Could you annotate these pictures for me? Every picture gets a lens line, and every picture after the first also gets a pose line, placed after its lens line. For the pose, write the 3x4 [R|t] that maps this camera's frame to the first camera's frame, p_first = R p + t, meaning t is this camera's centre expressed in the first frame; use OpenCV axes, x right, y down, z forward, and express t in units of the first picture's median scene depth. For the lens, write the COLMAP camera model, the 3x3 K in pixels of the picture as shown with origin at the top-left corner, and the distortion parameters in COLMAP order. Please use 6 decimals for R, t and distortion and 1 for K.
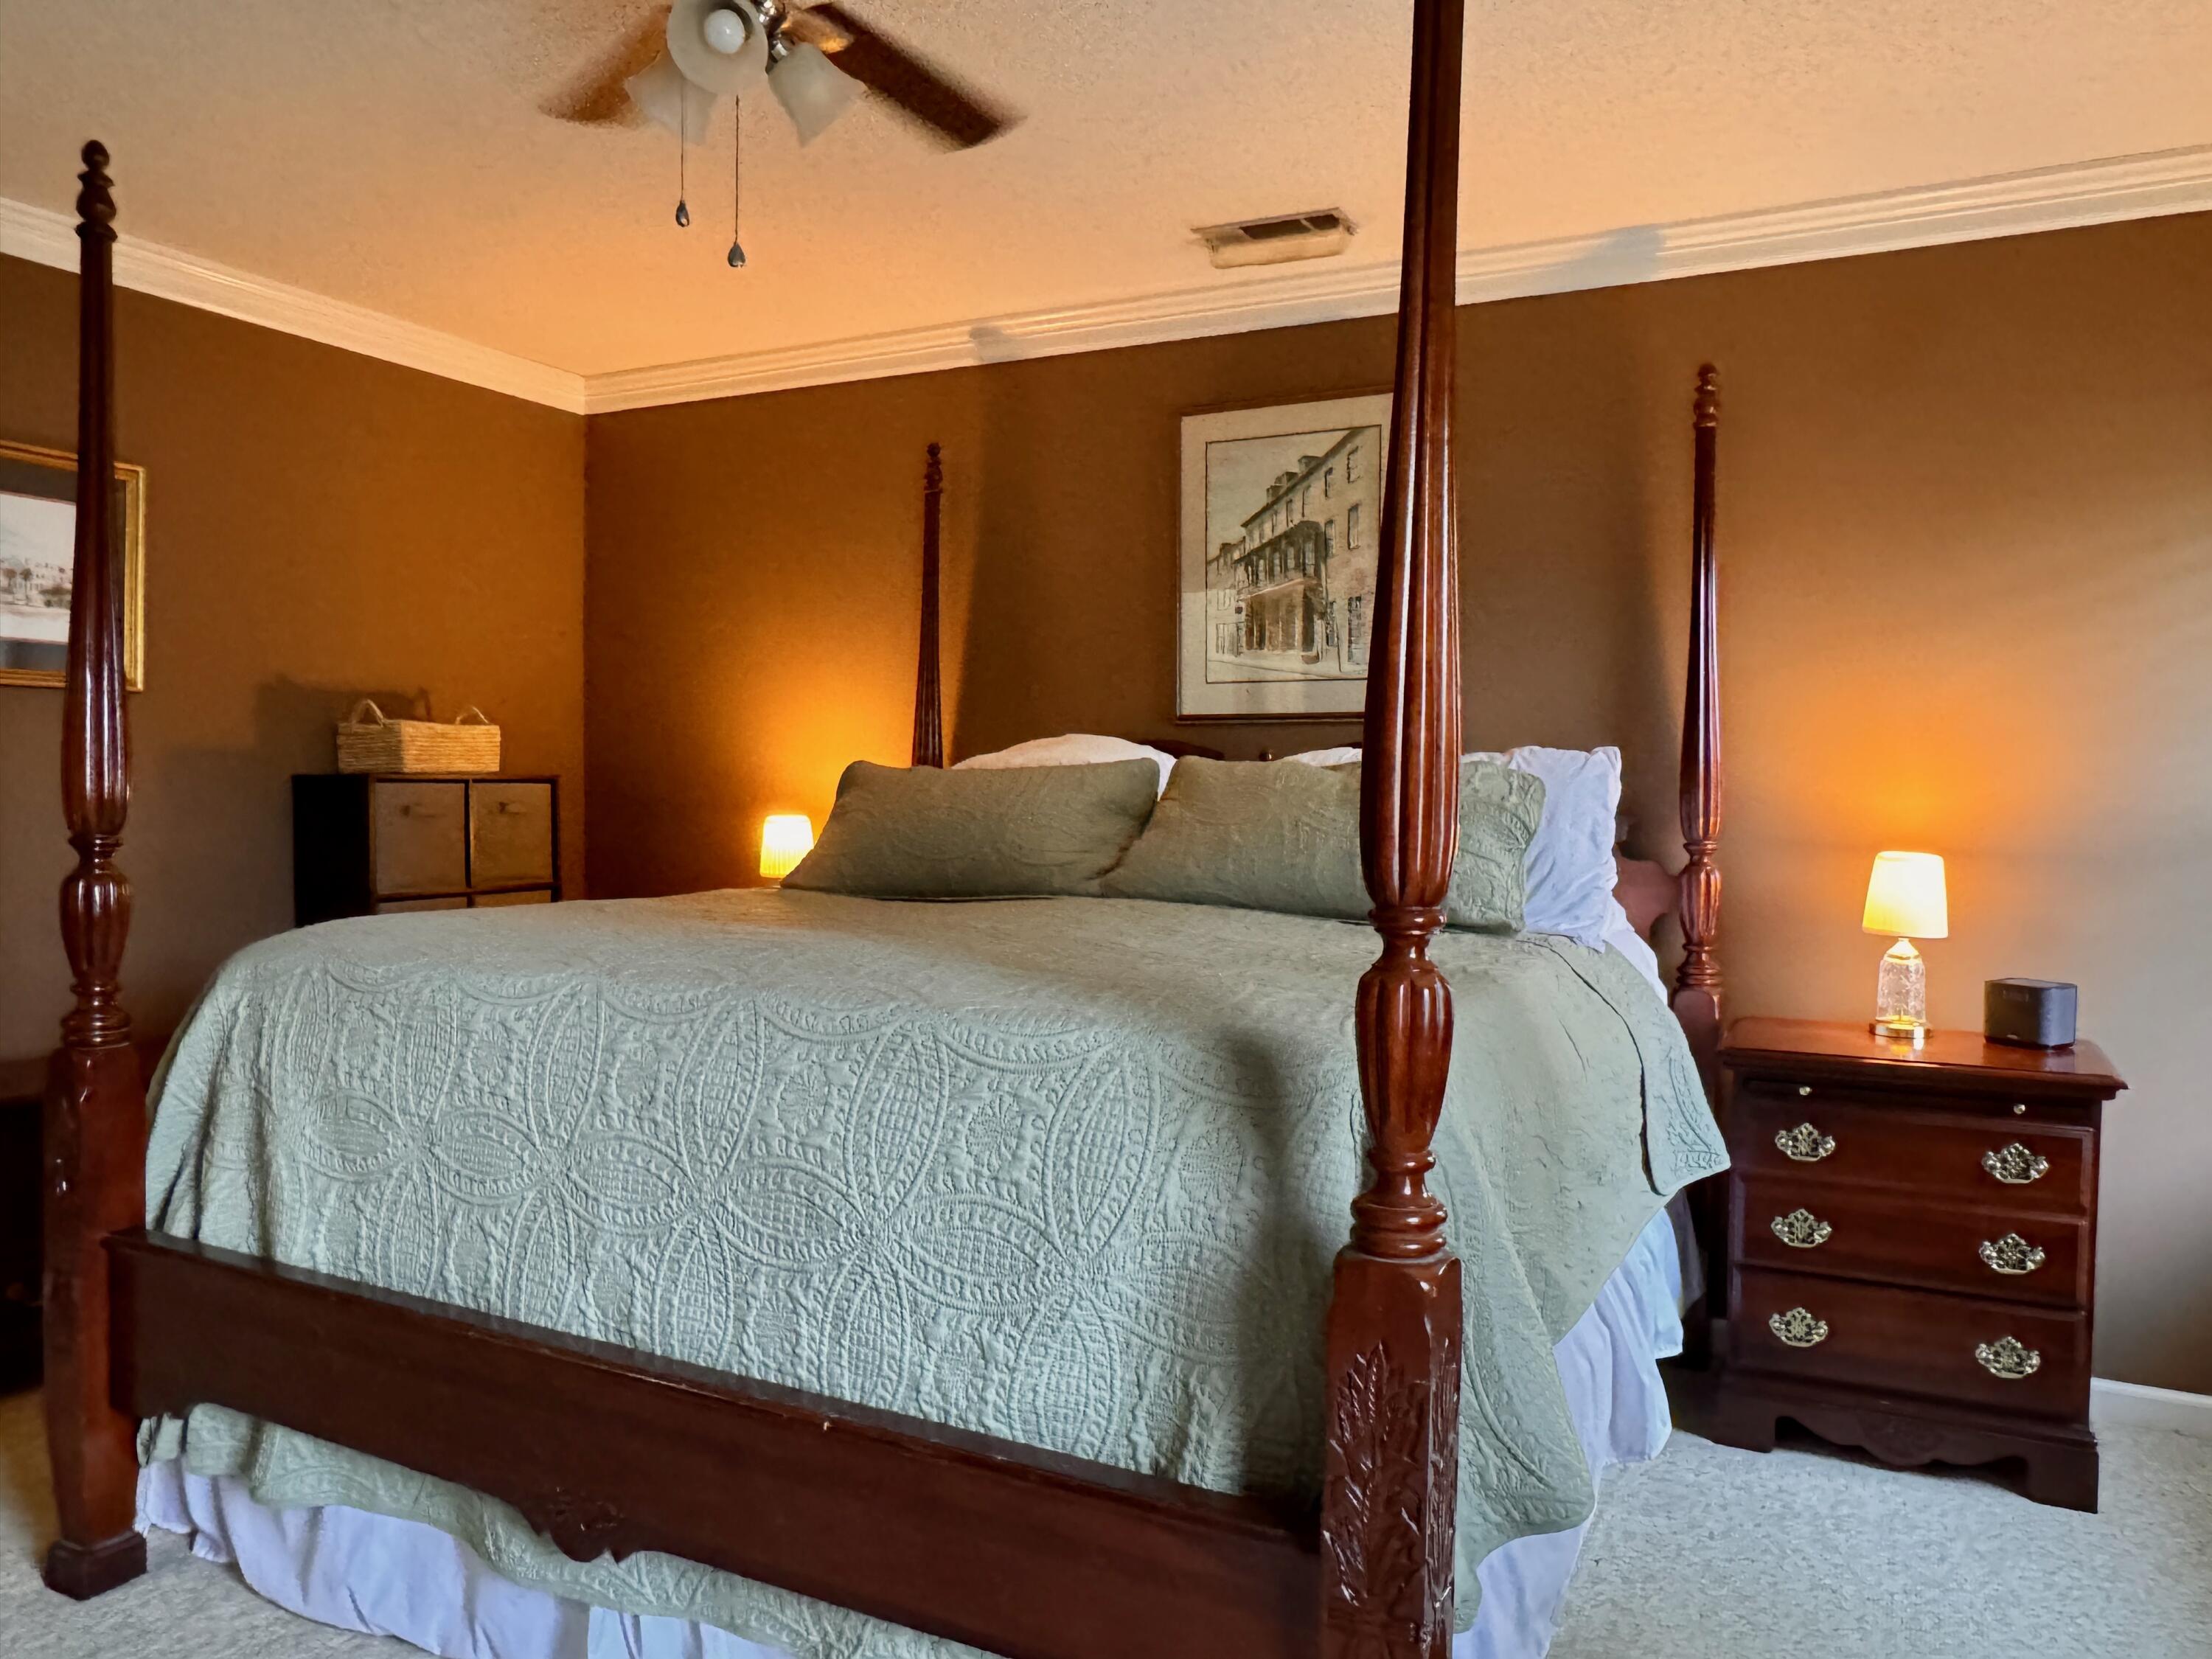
lens RADIAL K [[1564.7, 0, 1120.1], [0, 1564.7, 833.4], [0, 0, 1]] dist [-0.034159, -0.003716]
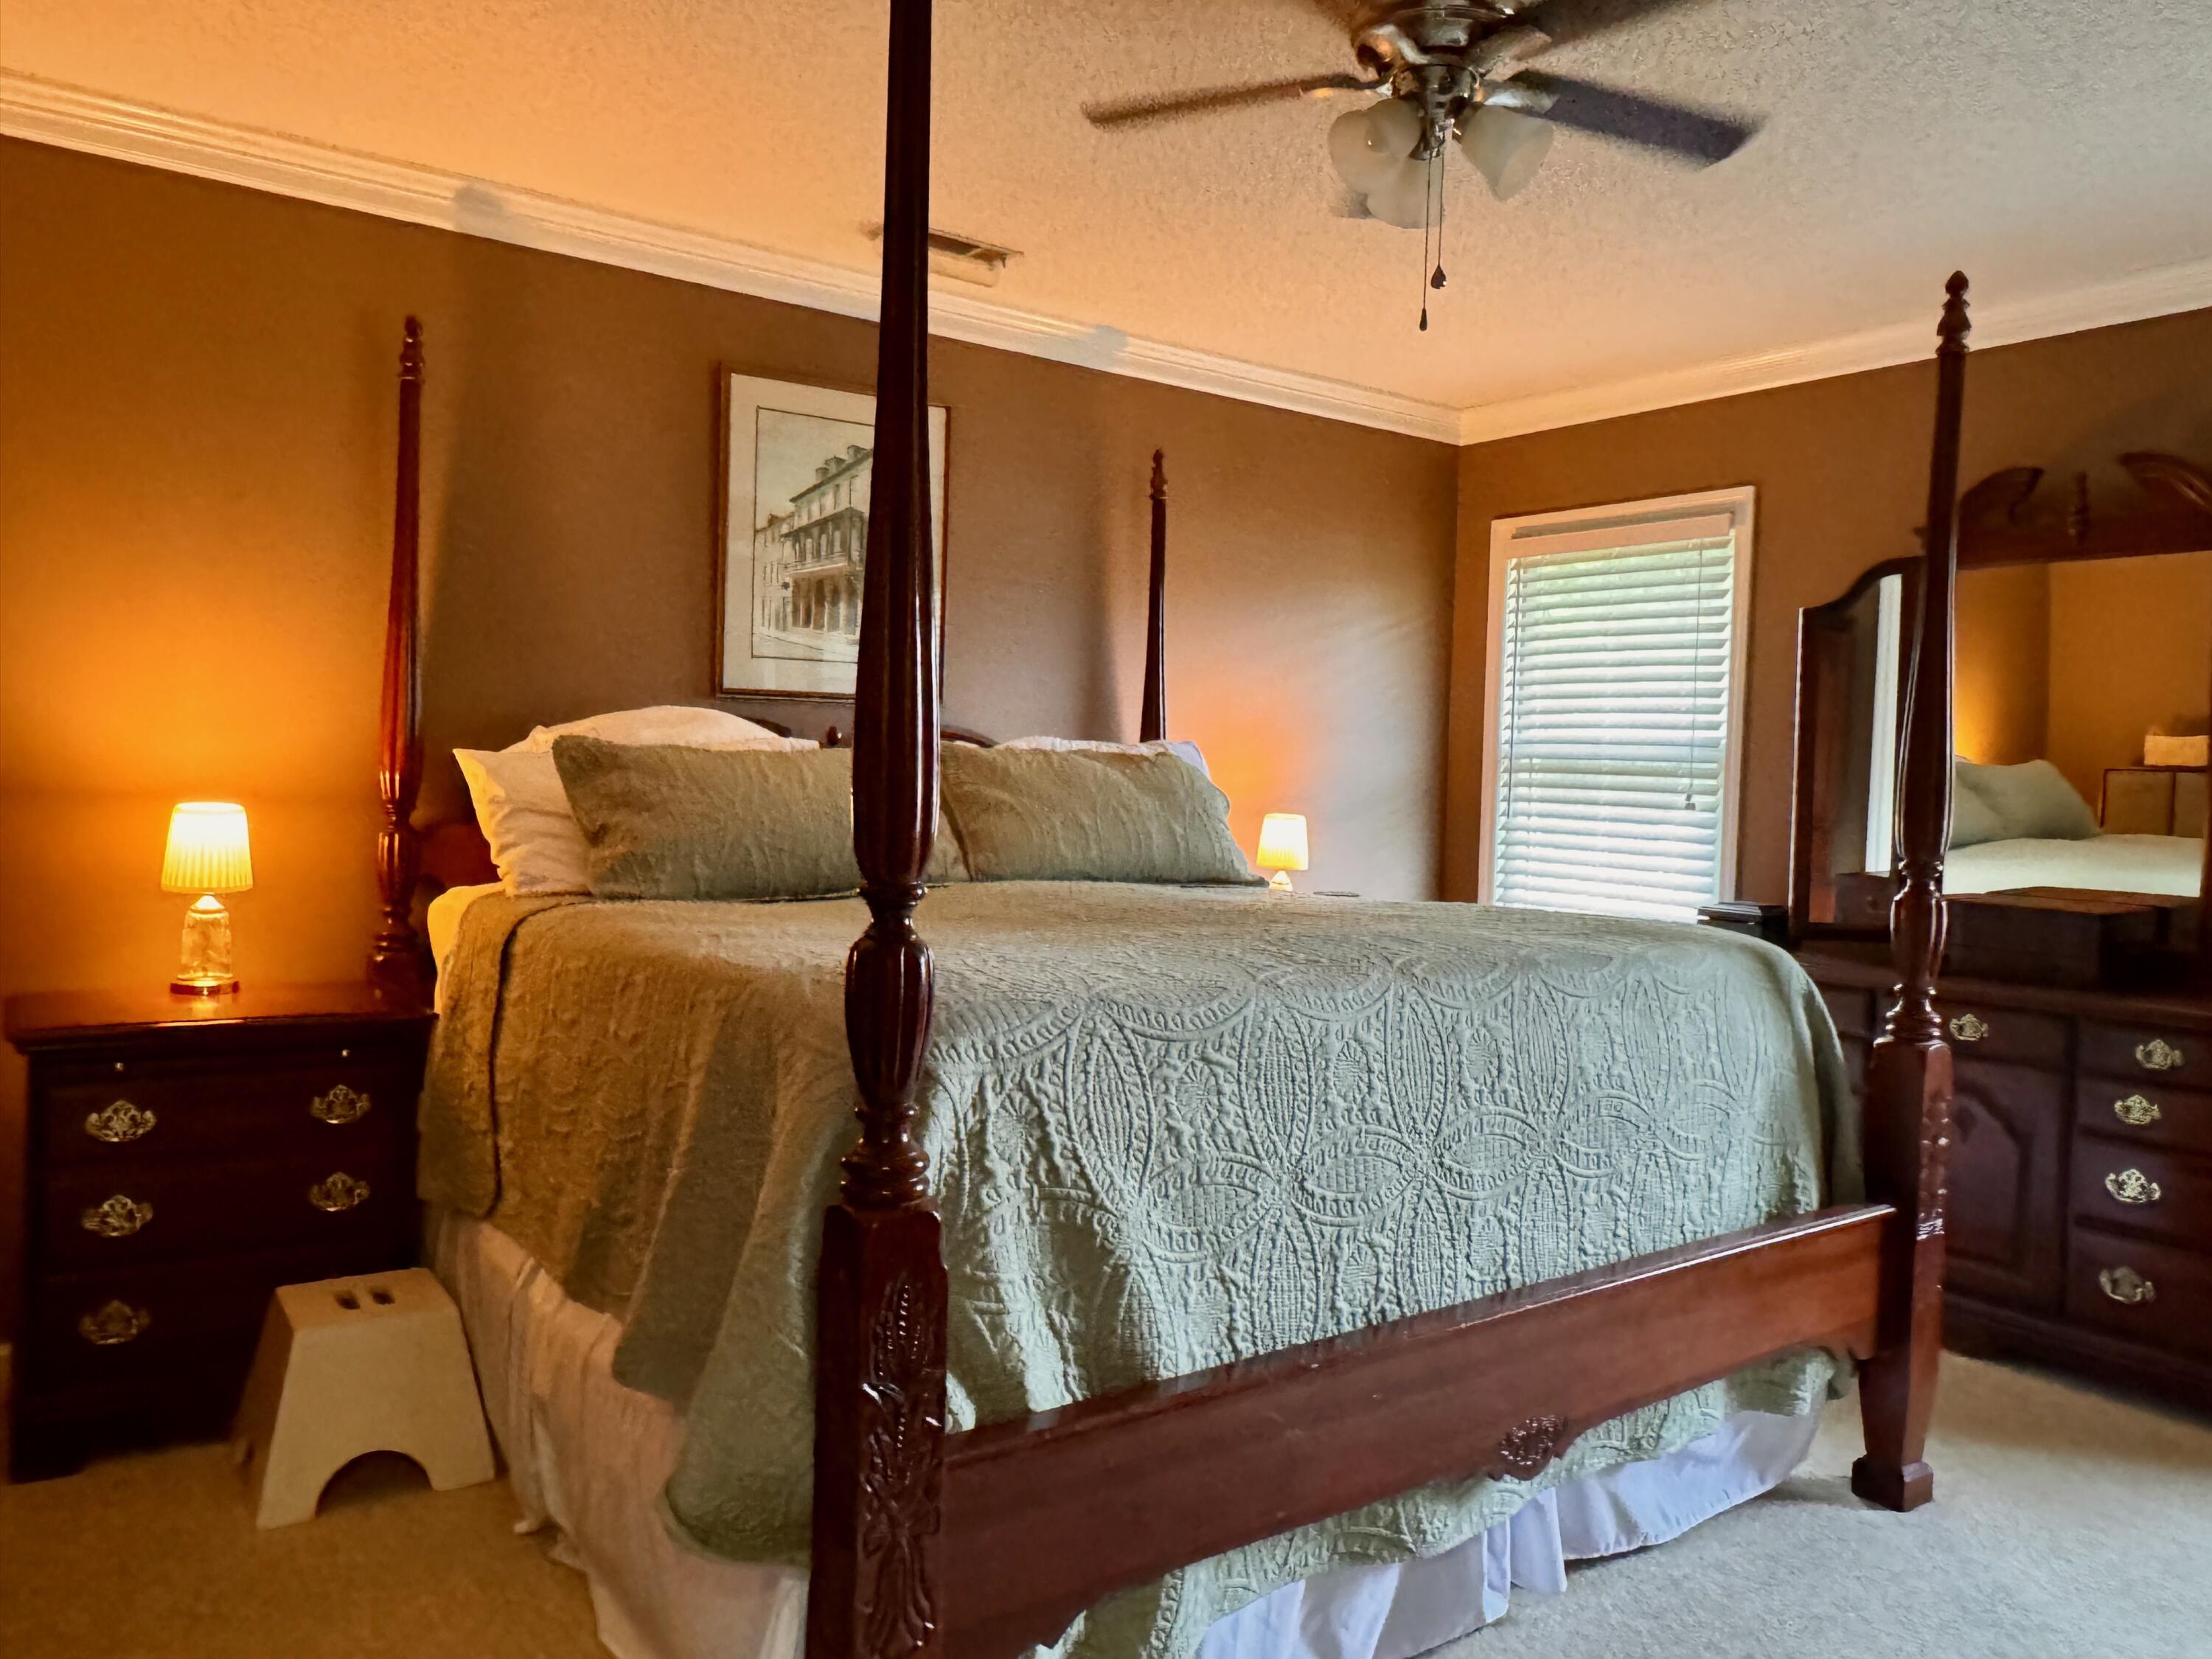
lens RADIAL K [[1564.7, 0, 1122.9], [0, 1564.7, 821.5], [0, 0, 1]] dist [-0.034159, -0.003716]
pose [[0.425787, -0.035760, 0.904117, -0.732435], [0.009964, 0.999343, 0.034834, -0.026698], [-0.904769, -0.005824, 0.425863, 0.390233]]
